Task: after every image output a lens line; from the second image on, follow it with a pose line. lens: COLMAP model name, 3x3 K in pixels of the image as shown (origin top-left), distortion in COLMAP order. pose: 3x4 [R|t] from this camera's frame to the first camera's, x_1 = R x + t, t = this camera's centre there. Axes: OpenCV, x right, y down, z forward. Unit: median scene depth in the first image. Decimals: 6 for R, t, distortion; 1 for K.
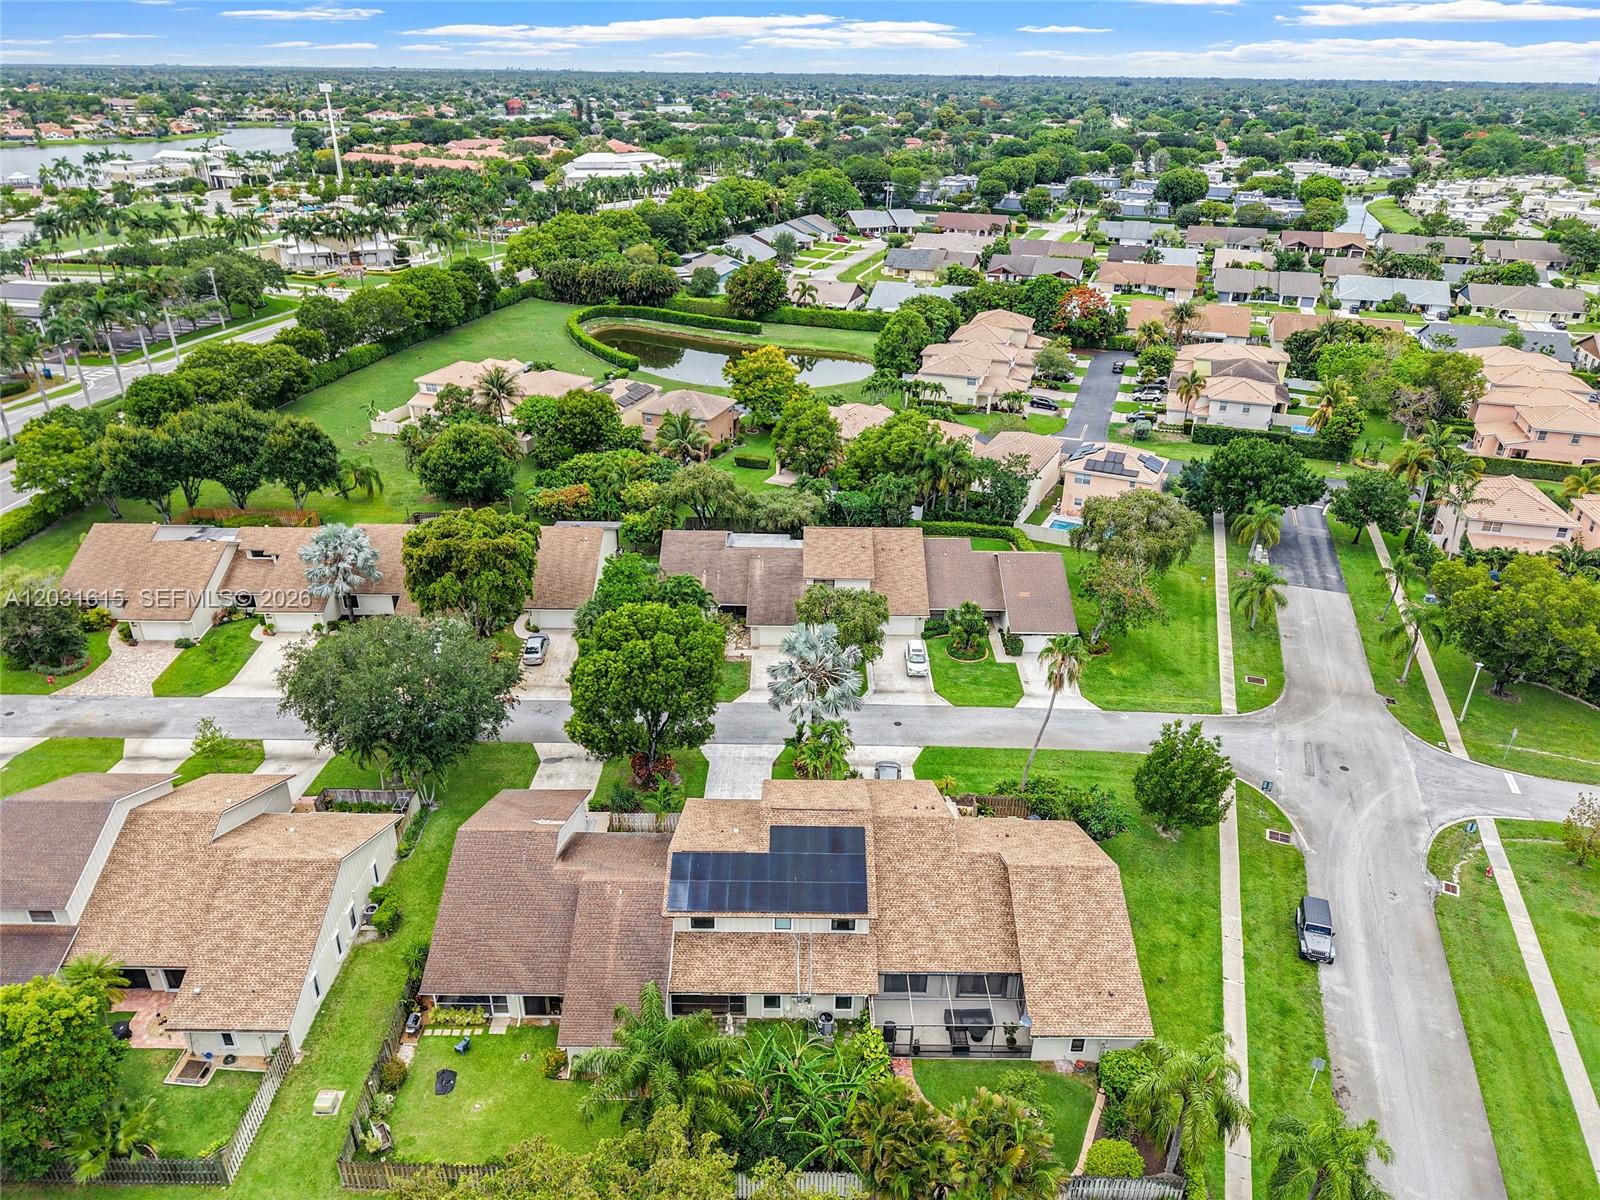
lens RADIAL K [[1081.4, 0, 800.0], [0, 1081.4, 600.0], [0, 0, 1]] dist [0.004953, -0.001706]
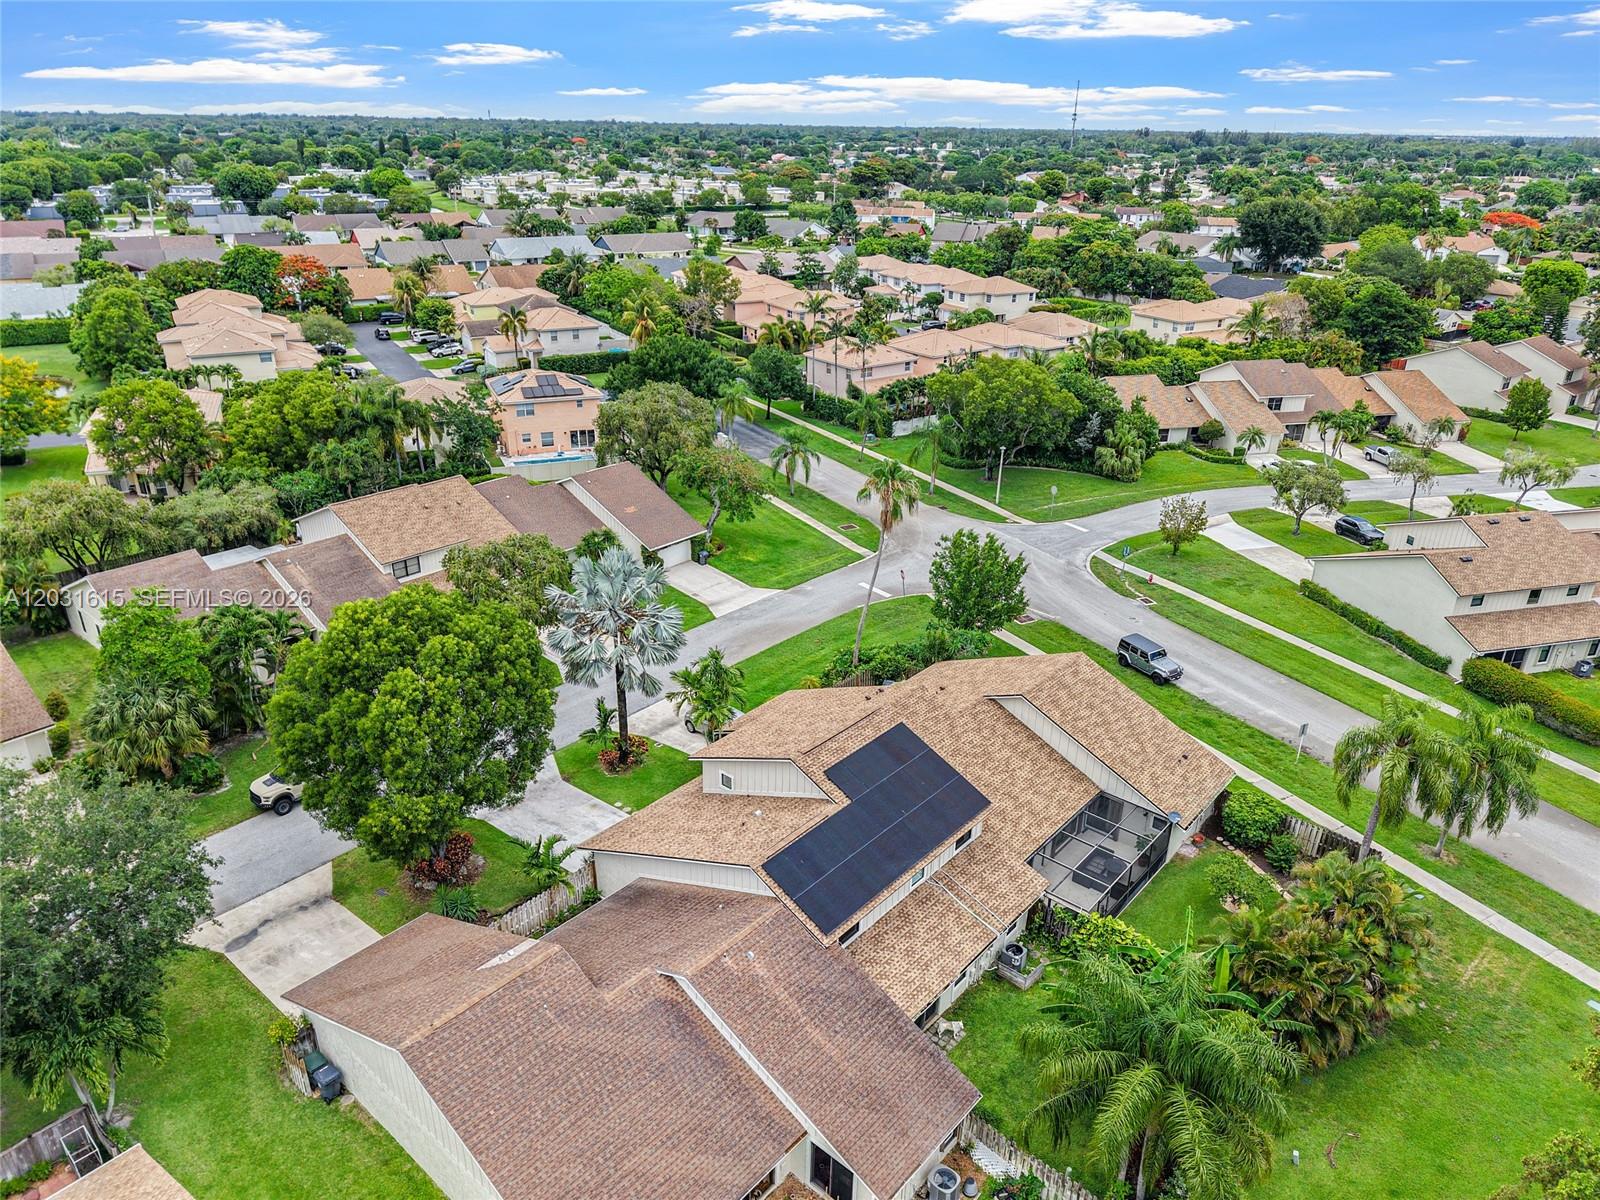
lens RADIAL K [[1081.4, 0, 800.0], [0, 1081.4, 600.0], [0, 0, 1]] dist [0.004953, -0.001706]
pose [[0.645279, -0.306857, 0.699609, -0.271418], [0.331666, 0.937503, 0.105291, 0.014361], [-0.688195, 0.164095, 0.706725, 0.276338]]
